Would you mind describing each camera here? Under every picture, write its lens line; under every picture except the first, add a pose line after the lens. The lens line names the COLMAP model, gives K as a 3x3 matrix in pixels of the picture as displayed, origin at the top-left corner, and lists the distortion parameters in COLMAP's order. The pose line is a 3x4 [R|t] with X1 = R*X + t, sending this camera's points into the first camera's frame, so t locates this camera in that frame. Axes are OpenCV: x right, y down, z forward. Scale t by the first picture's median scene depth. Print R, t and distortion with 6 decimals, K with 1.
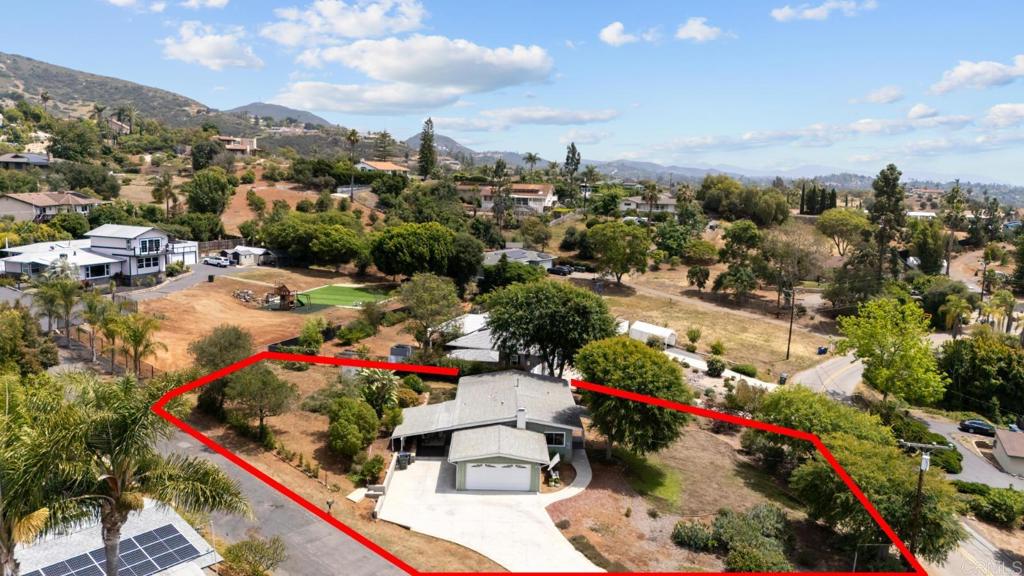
lens RADIAL K [[758.9, 0, 509.1], [0, 758.9, 271.7], [0, 0, 1]] dist [0.101826, -0.118721]
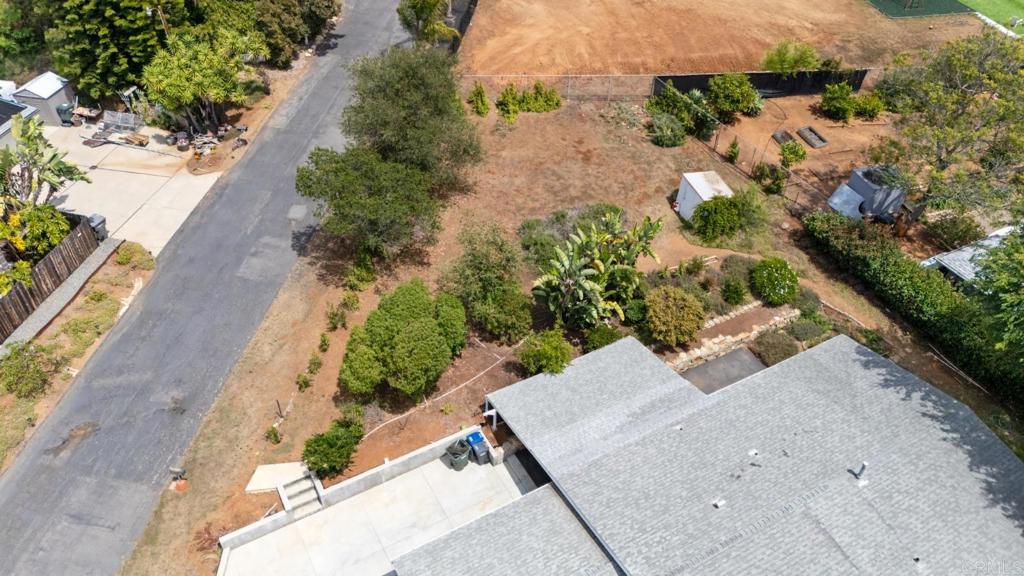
lens RADIAL K [[749.9, 0, 525.8], [0, 749.9, 287.3], [0, 0, 1]] dist [0.050823, 0.000683]
pose [[0.485008, 0.571303, -0.662103, 0.127710], [-0.132092, 0.796285, 0.590323, -0.117380], [0.864476, -0.198853, 0.461670, 0.726302]]
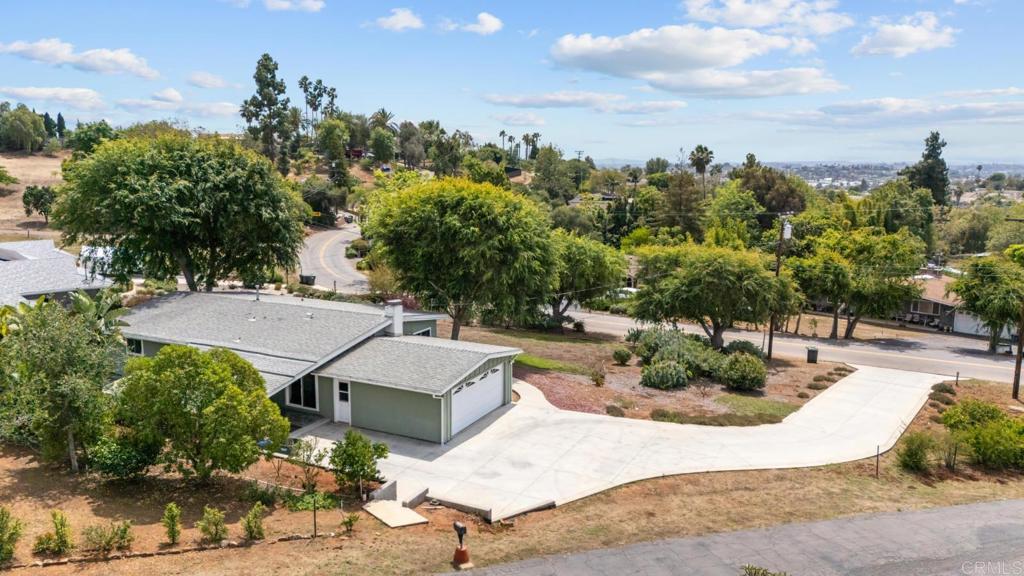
lens RADIAL K [[758.9, 0, 509.1], [0, 758.9, 271.7], [0, 0, 1]] dist [0.101826, -0.118721]
pose [[0.459182, -0.161559, 0.873527, -0.408796], [0.126981, 0.985163, 0.115457, 0.088484], [-0.879220, 0.057906, 0.472884, 0.568524]]
